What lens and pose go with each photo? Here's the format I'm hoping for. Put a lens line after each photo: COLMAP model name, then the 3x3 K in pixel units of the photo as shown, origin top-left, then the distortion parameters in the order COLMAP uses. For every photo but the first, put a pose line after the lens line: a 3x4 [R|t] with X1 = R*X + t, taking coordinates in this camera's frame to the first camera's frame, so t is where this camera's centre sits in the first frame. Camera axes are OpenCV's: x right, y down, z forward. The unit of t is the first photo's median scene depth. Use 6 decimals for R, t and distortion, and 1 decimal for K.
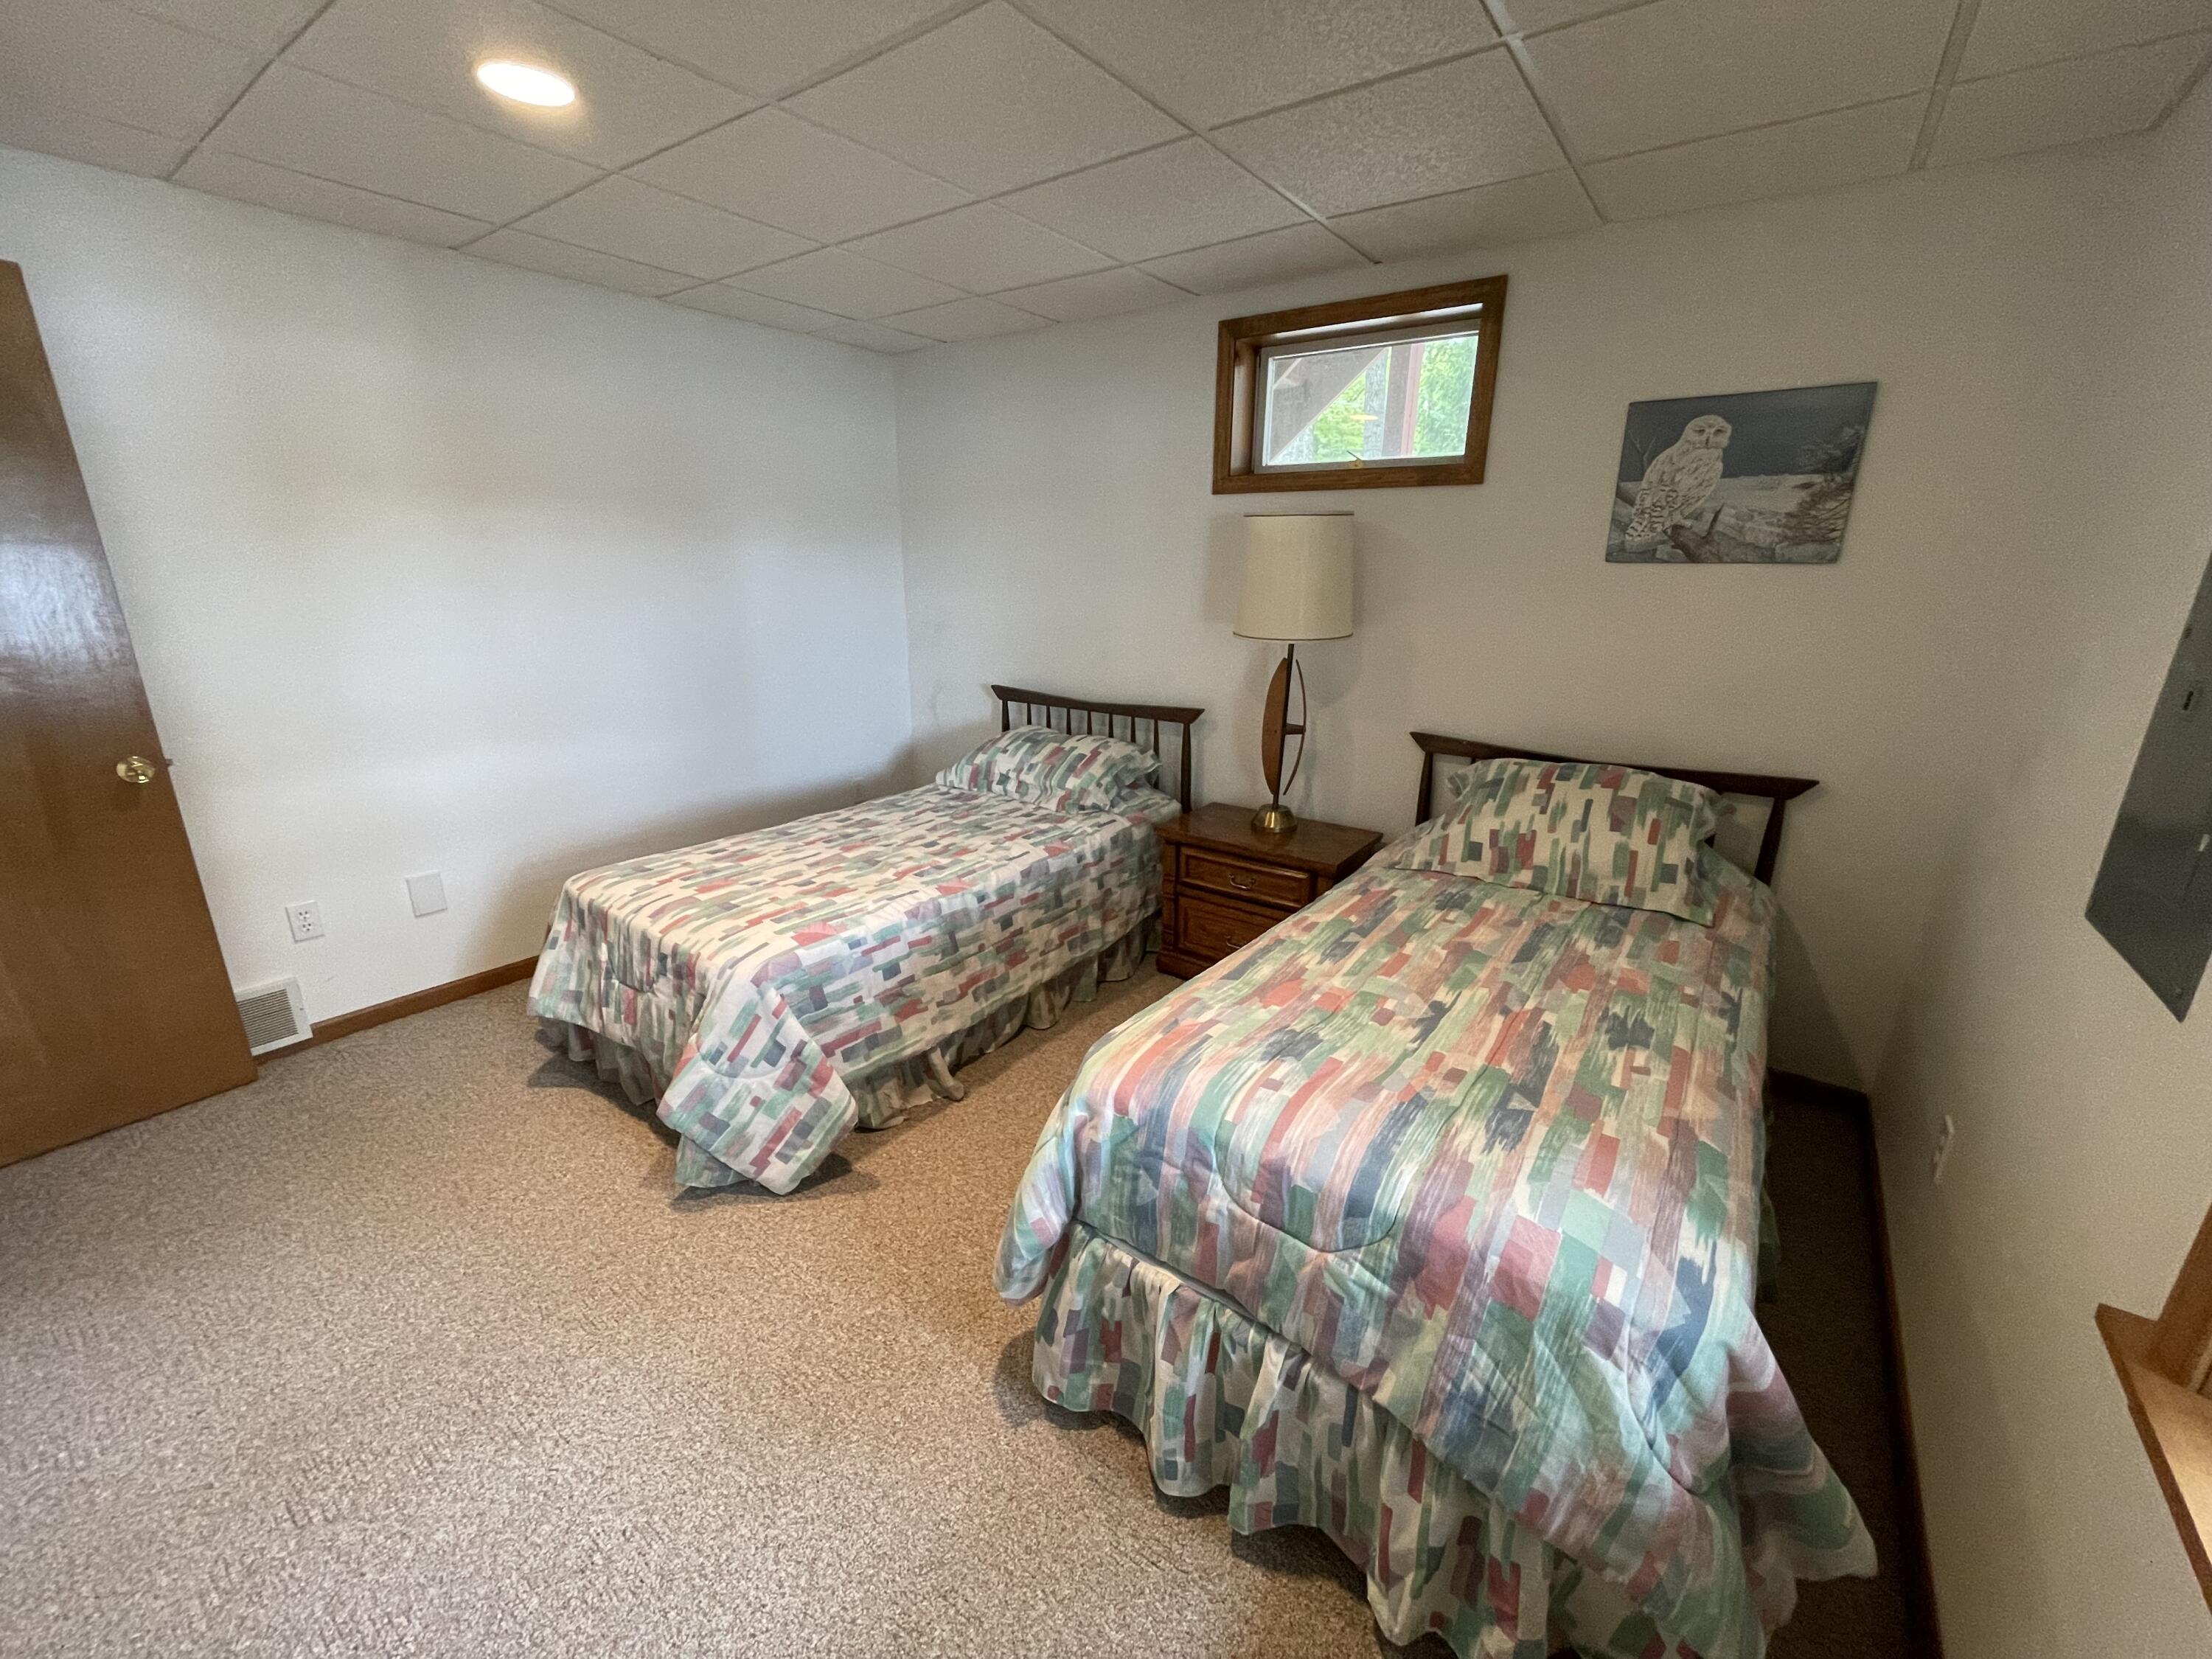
lens RADIAL K [[893.8, 0, 1106.0], [0, 893.8, 829.5], [0, 0, 1]] dist [-0.002505, -0.000044]
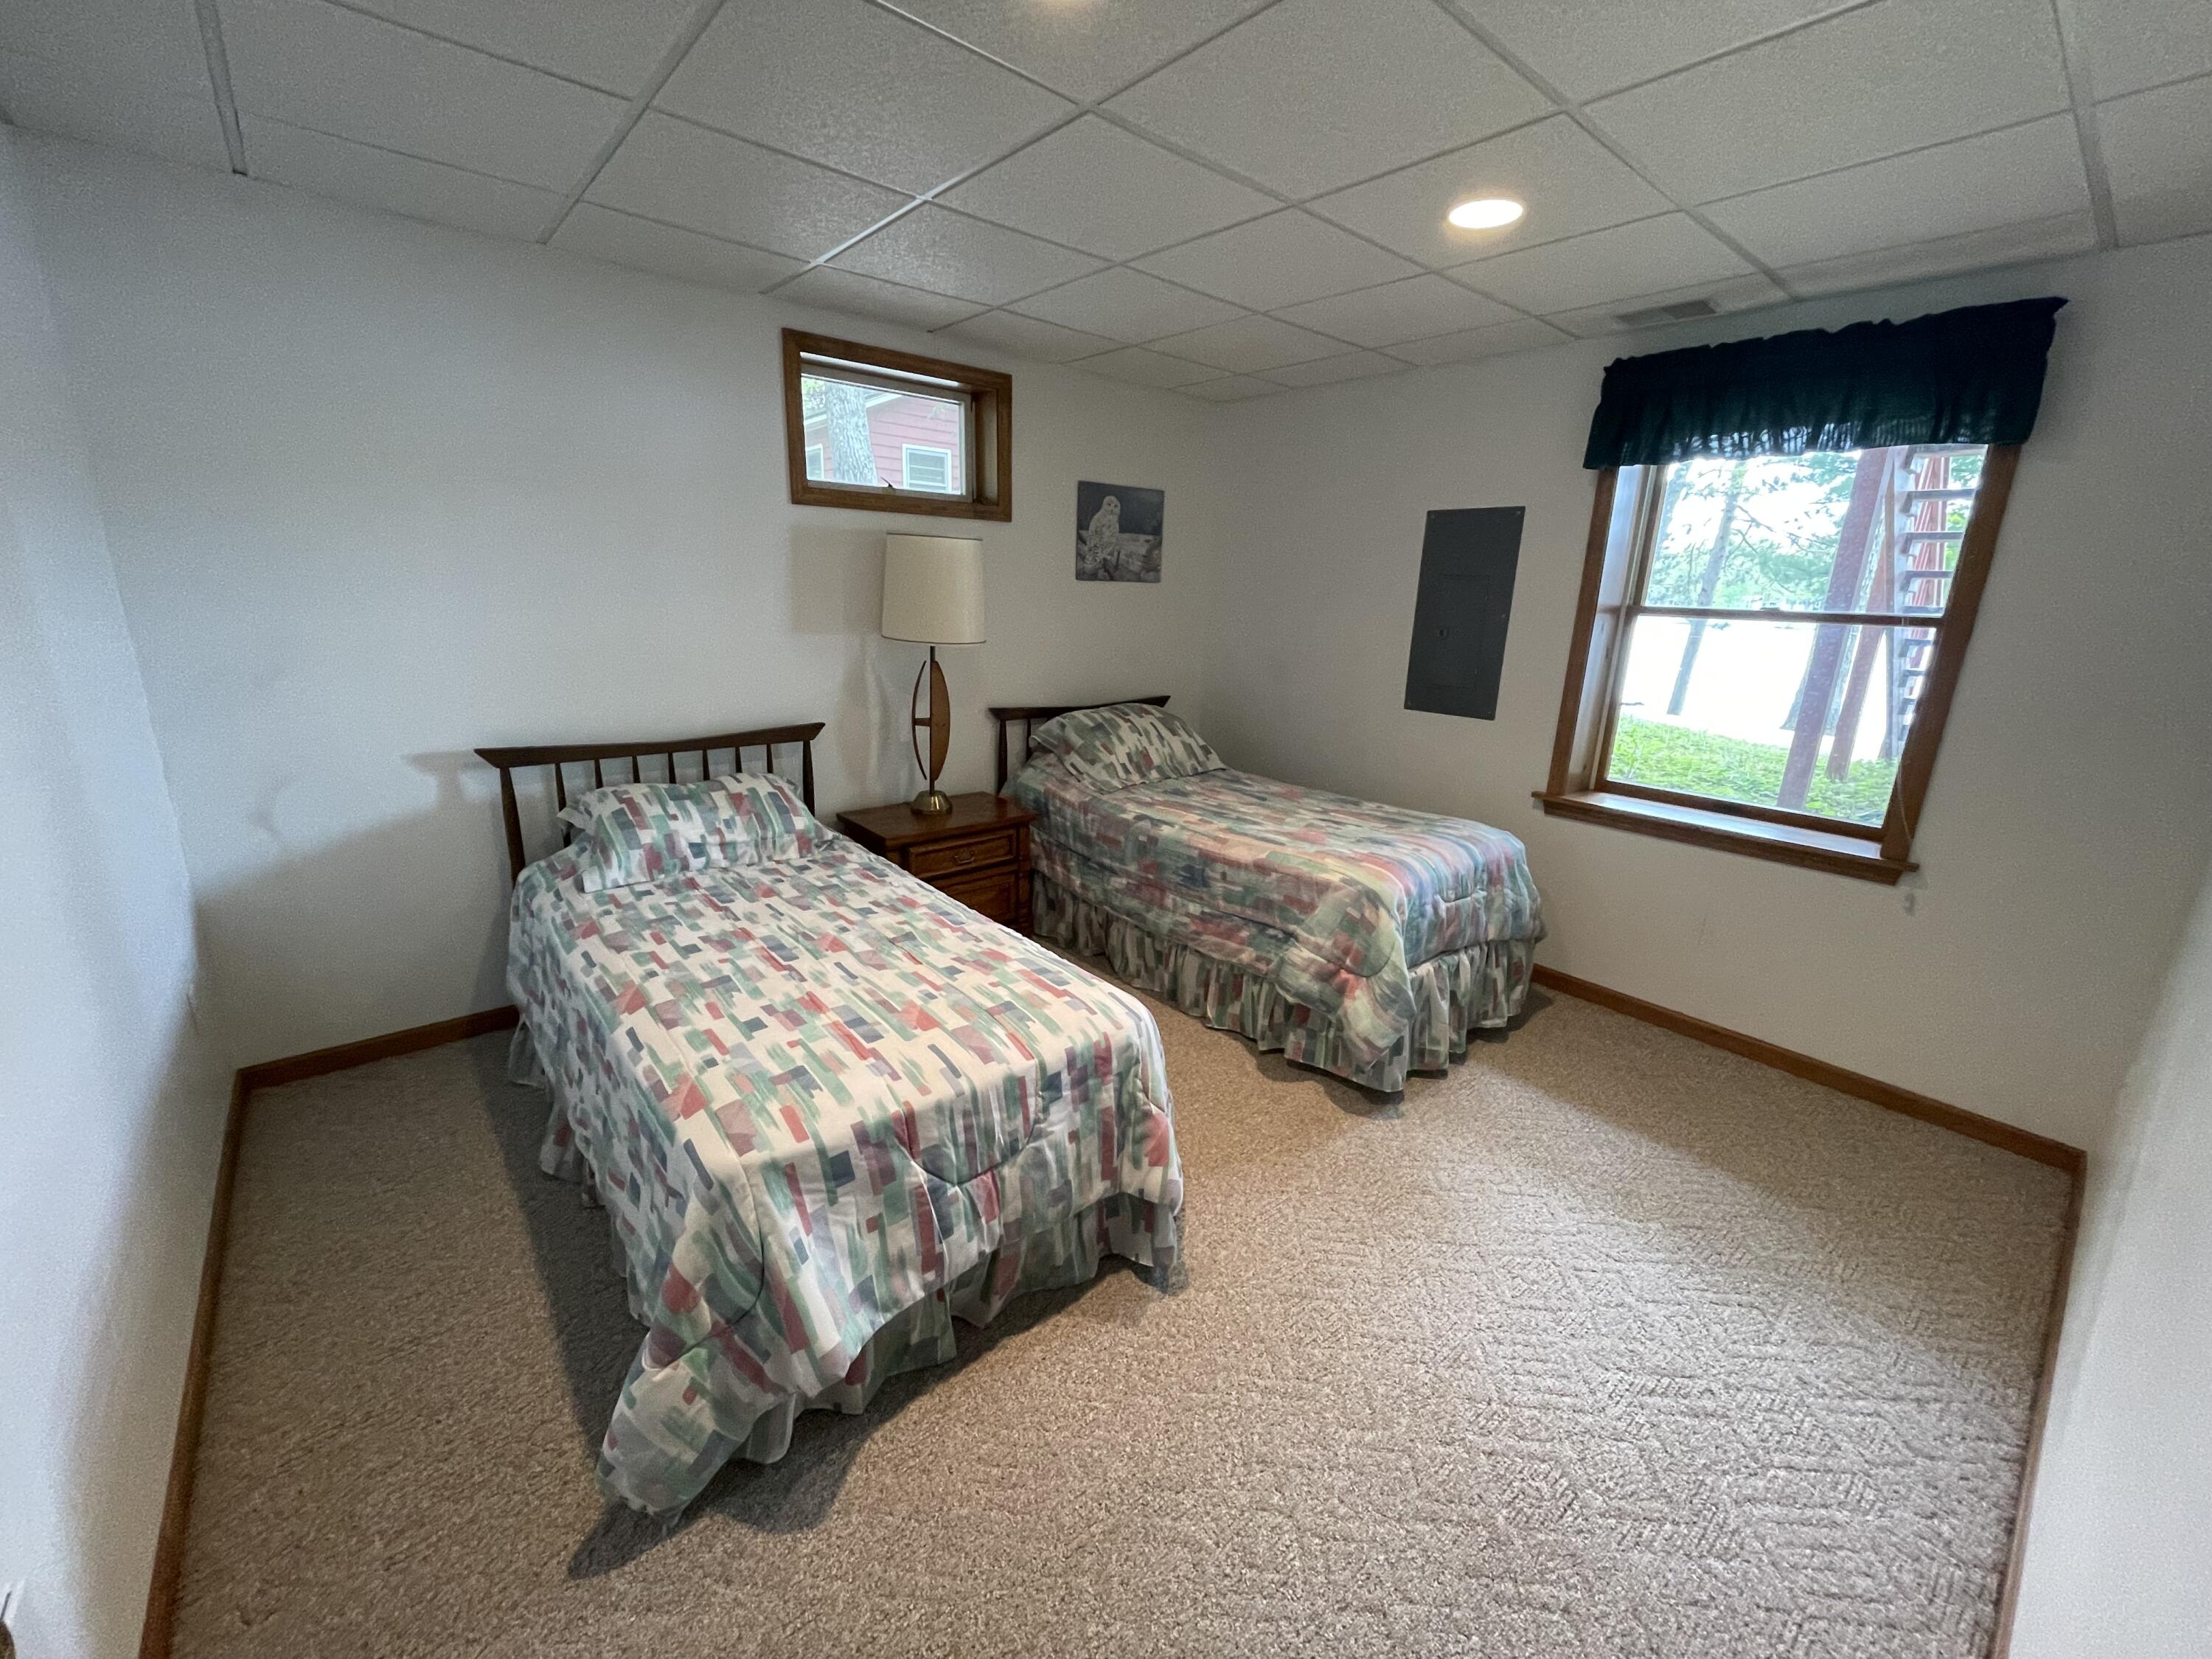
lens RADIAL K [[893.8, 0, 1106.0], [0, 893.8, 829.5], [0, 0, 1]] dist [-0.002505, -0.000044]
pose [[0.225055, -0.259140, 0.939253, -0.983161], [0.253209, 0.946418, 0.200445, -0.179813], [-0.940869, 0.192716, 0.278613, 0.578798]]
